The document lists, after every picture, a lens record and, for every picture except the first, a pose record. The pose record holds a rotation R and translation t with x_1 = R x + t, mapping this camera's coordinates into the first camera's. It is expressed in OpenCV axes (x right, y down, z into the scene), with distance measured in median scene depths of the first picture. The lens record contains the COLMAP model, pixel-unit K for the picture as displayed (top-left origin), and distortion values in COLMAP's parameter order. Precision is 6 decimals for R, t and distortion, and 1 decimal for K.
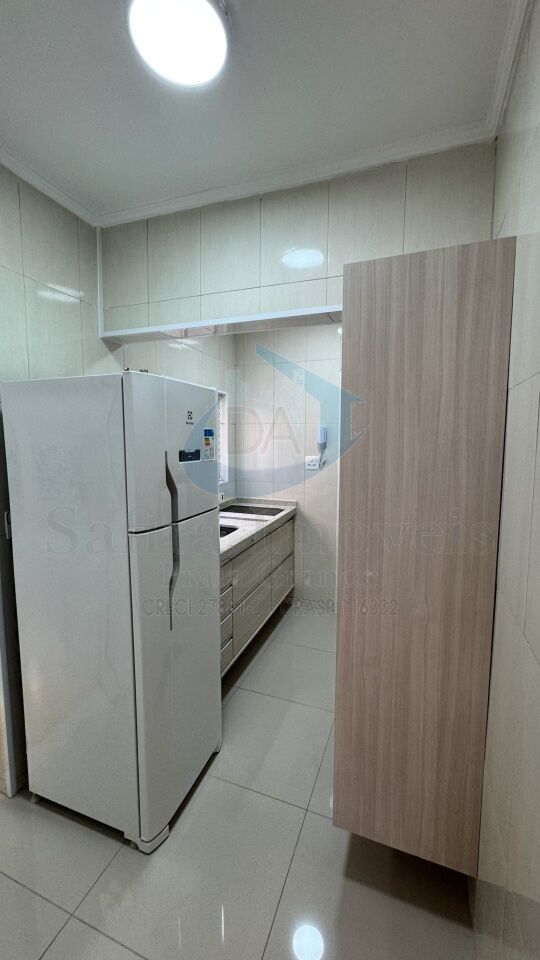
lens RADIAL K [[386.6, 0, 270.0], [0, 386.6, 480.0], [0, 0, 1]] dist [-0.001497, -0.000035]
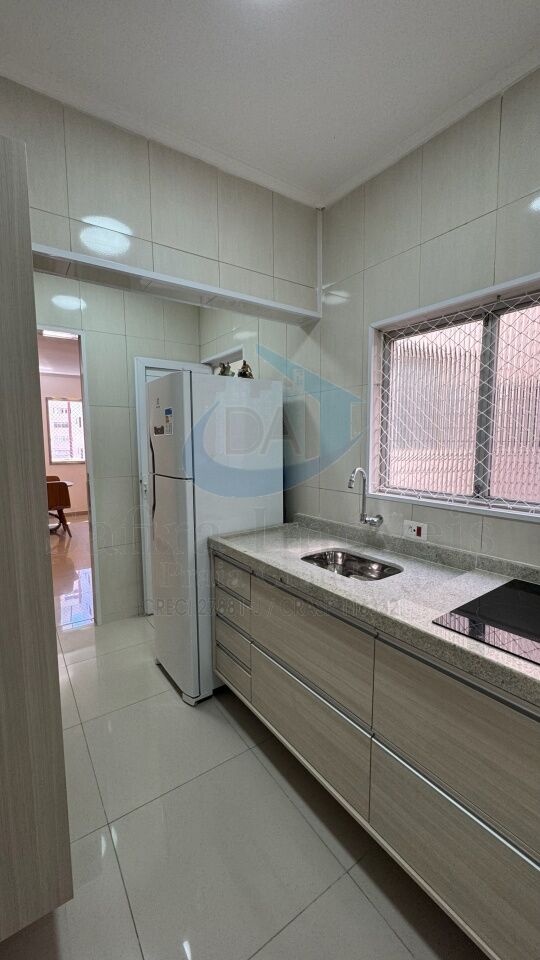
lens RADIAL K [[386.6, 0, 270.0], [0, 386.6, 480.0], [0, 0, 1]] dist [-0.001497, -0.000035]
pose [[-0.570362, 0.085492, -0.816932, 0.467189], [-0.082389, 0.983599, 0.160455, -0.094178], [0.817251, 0.158824, -0.553964, 1.390898]]
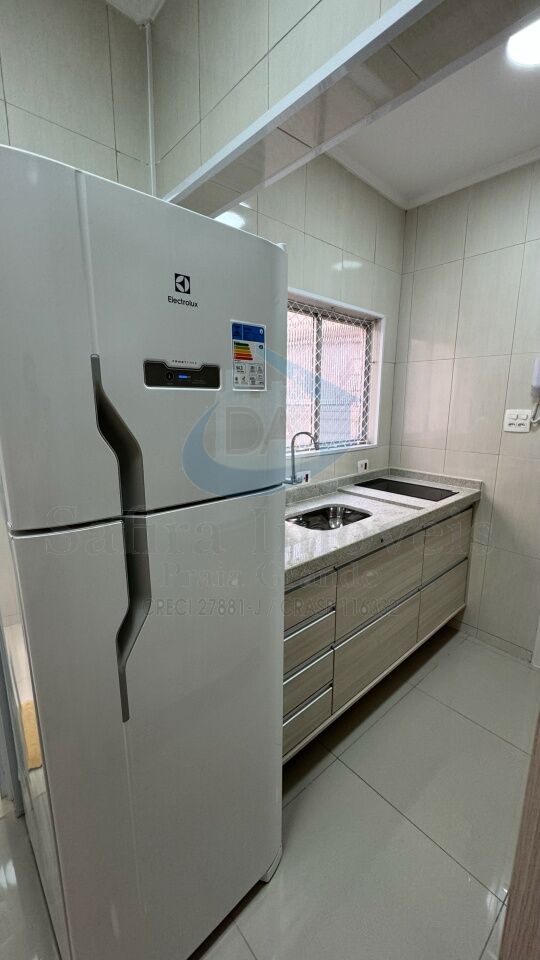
lens RADIAL K [[386.6, 0, 270.0], [0, 386.6, 480.0], [0, 0, 1]] dist [-0.001497, -0.000035]
pose [[0.886023, 0.092304, -0.454360, 0.072237], [-0.050187, 0.993318, 0.103926, 0.005982], [0.460917, -0.069278, 0.884735, 0.409699]]
